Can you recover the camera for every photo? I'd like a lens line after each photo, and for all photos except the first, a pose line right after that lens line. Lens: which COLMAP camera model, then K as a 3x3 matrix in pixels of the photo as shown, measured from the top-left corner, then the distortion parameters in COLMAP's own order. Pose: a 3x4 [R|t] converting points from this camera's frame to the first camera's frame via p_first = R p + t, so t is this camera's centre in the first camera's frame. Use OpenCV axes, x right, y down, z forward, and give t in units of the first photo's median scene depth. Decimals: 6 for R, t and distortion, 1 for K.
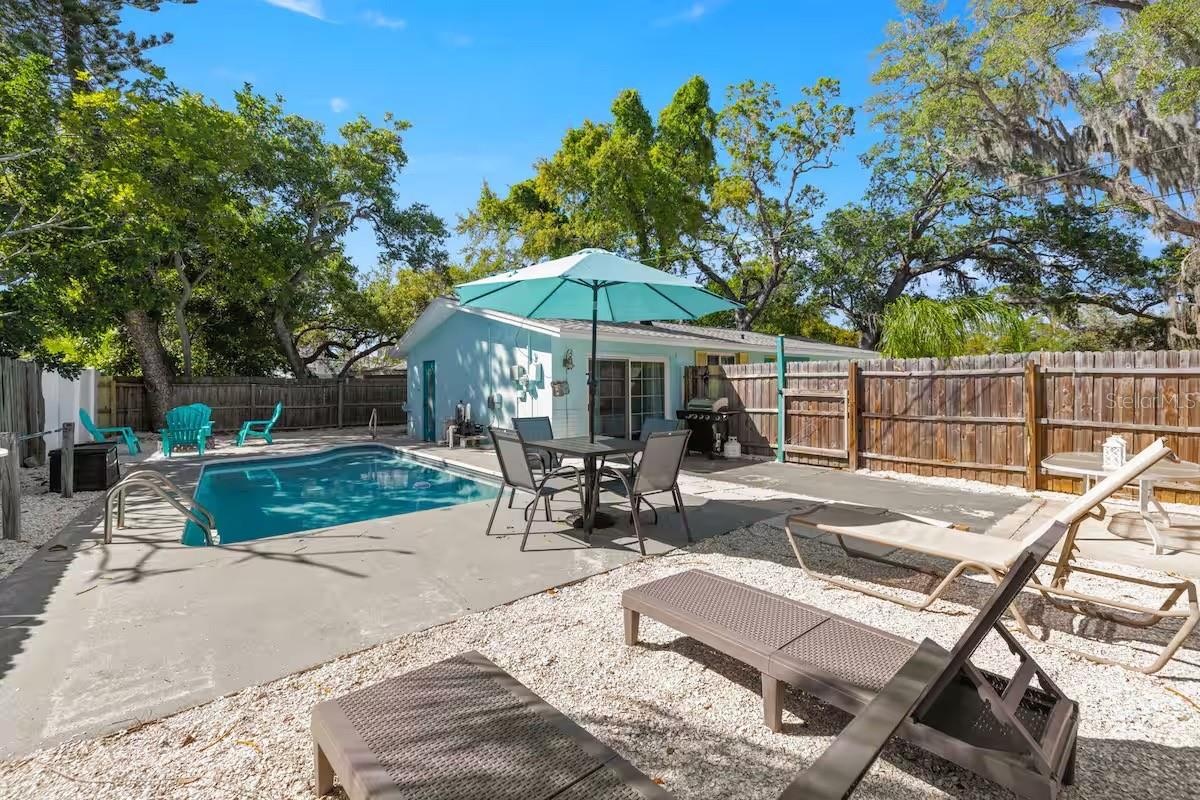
lens RADIAL K [[515.4, 0, 597.9], [0, 515.4, 372.5], [0, 0, 1]] dist [0.011548, -0.002471]
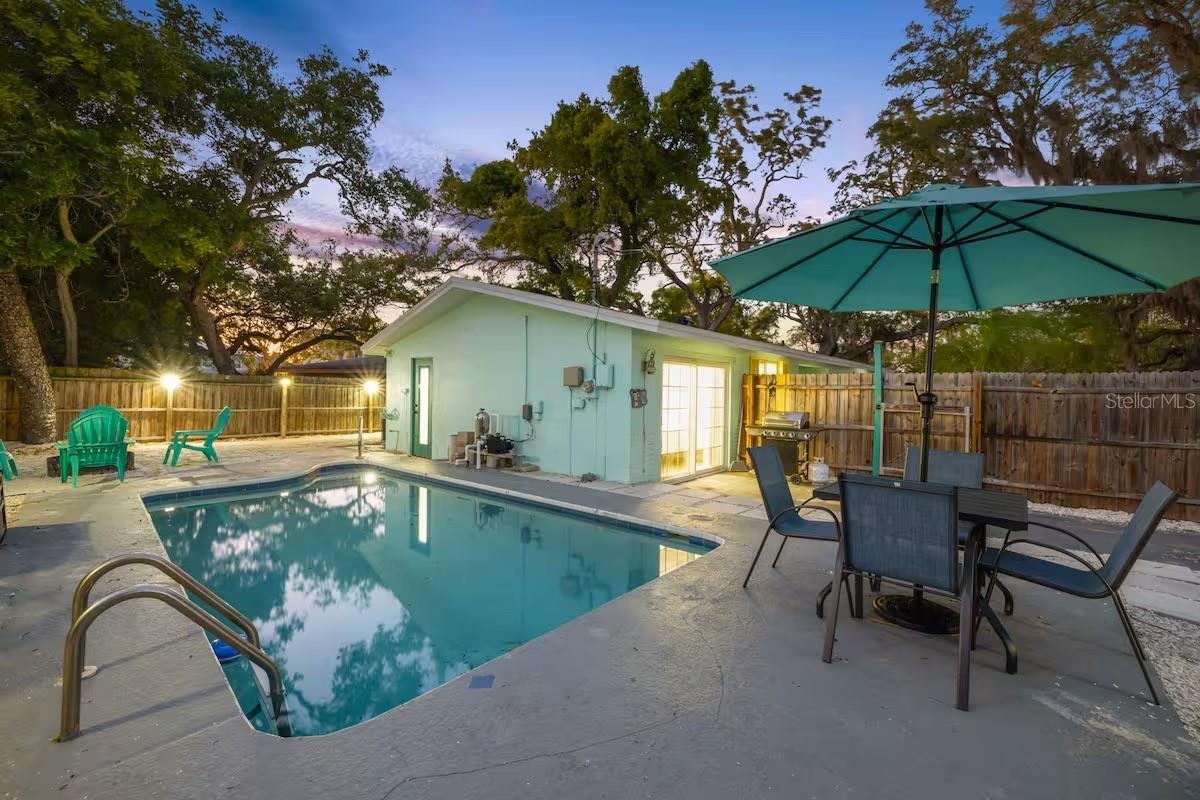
lens RADIAL K [[515.4, 0, 603.0], [0, 515.4, 390.3], [0, 0, 1]] dist [0.011548, -0.002471]
pose [[0.987399, 0.023779, 0.156456, -0.127406], [-0.027521, 0.999384, 0.021795, 0.002060], [-0.155842, -0.025826, 0.987444, 0.109926]]
